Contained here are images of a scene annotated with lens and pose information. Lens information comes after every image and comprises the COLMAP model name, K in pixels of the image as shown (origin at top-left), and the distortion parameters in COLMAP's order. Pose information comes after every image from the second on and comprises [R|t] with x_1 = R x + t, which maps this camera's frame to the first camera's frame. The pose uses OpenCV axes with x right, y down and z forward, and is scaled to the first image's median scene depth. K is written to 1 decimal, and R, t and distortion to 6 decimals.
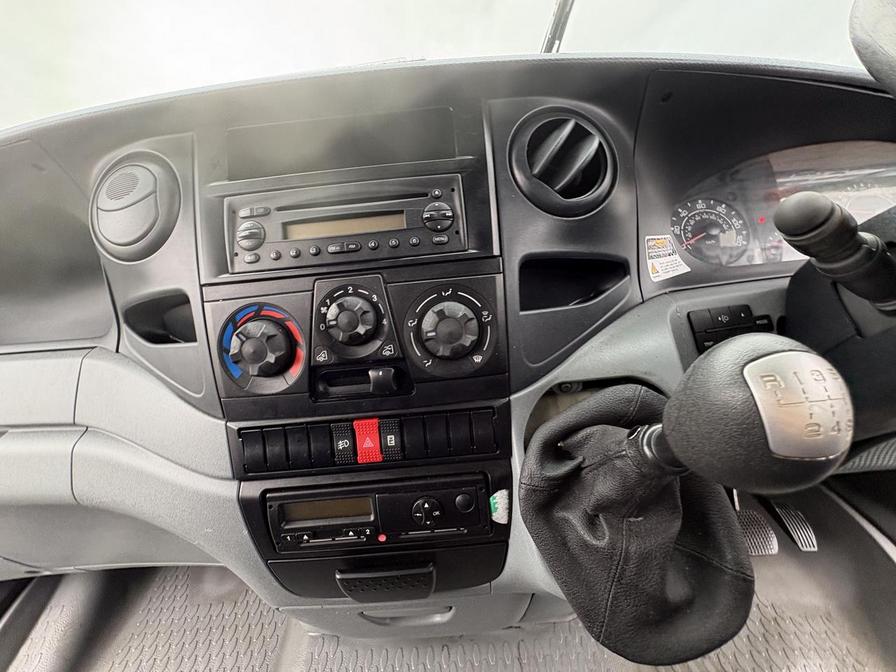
lens RADIAL K [[356.7, 0, 448.3], [0, 356.7, 336.3], [0, 0, 1]] dist [0.000298, 0.000112]
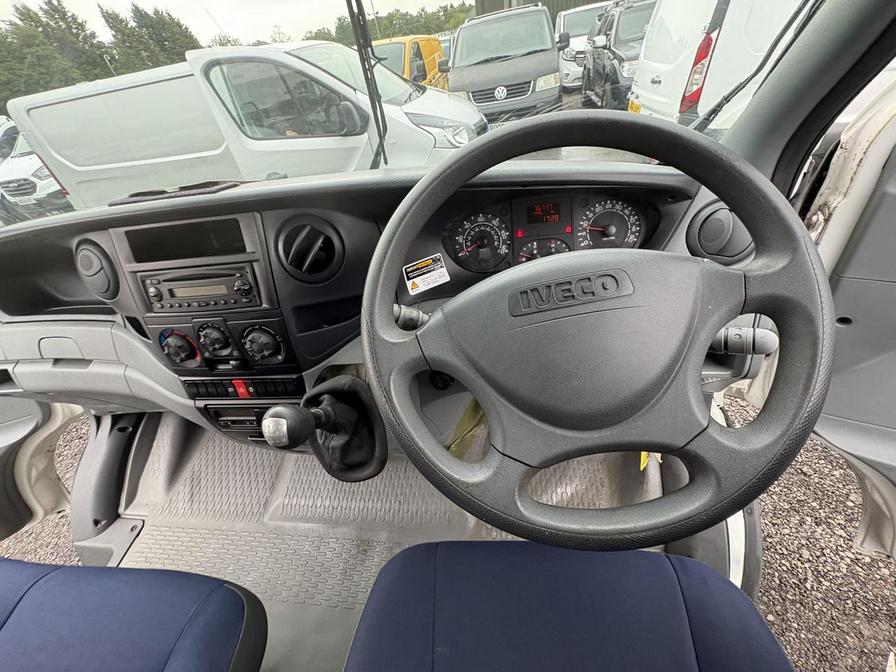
lens RADIAL K [[356.7, 0, 450.1], [0, 356.7, 336.5], [0, 0, 1]] dist [0.000298, 0.000112]
pose [[0.992807, 0.031761, -0.115439, 1.192168], [0.017928, 0.913865, 0.405622, -0.793311], [0.118378, -0.404774, 0.906722, -0.609618]]
